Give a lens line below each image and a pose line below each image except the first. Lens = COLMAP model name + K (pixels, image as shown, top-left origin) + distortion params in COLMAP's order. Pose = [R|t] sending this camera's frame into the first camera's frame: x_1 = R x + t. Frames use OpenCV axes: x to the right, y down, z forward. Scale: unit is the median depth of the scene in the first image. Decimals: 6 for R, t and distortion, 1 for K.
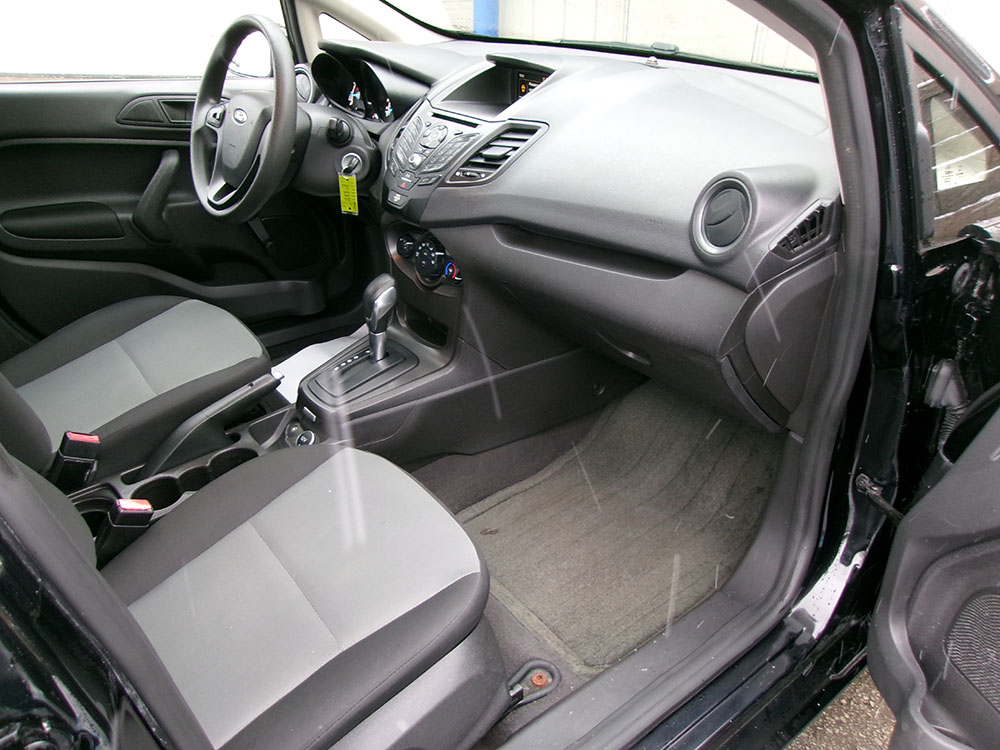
lens RADIAL K [[785.2, 0, 497.5], [0, 785.2, 376.4], [0, 0, 1]] dist [-0.021634, 0.062286]
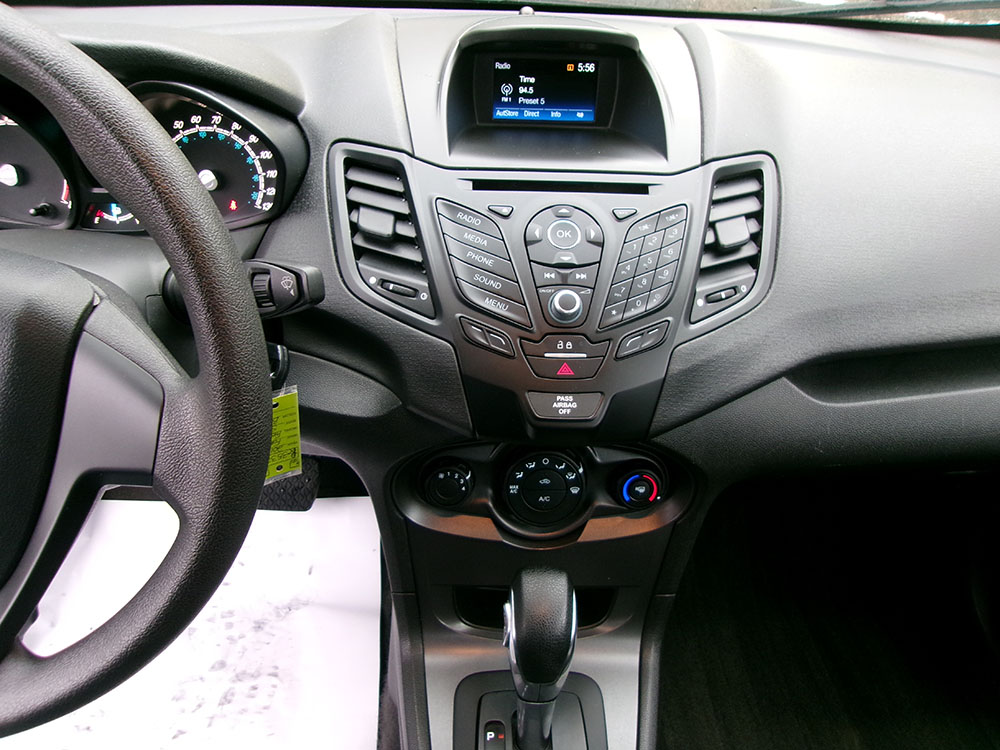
lens RADIAL K [[785.2, 0, 497.5], [0, 785.2, 376.4], [0, 0, 1]] dist [-0.021634, 0.062286]
pose [[0.590246, -0.408458, 0.696256, -0.431269], [0.358975, 0.905368, 0.226816, -0.349196], [-0.723012, 0.116062, 0.681016, 0.752336]]
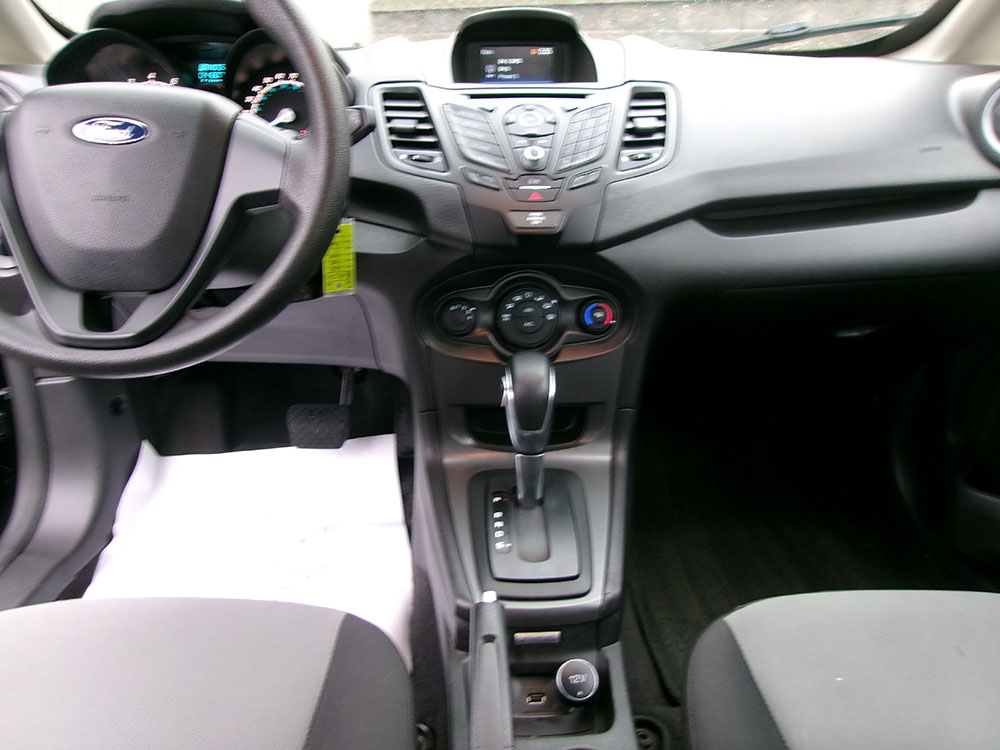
lens RADIAL K [[795.1, 0, 505.8], [0, 795.1, 378.1], [0, 0, 1]] dist [-0.000710, 0.000977]
pose [[0.570622, -0.289450, 0.768511, -0.653191], [0.396632, 0.916576, 0.050717, -0.156294], [-0.719079, 0.275876, 0.637823, 0.666064]]
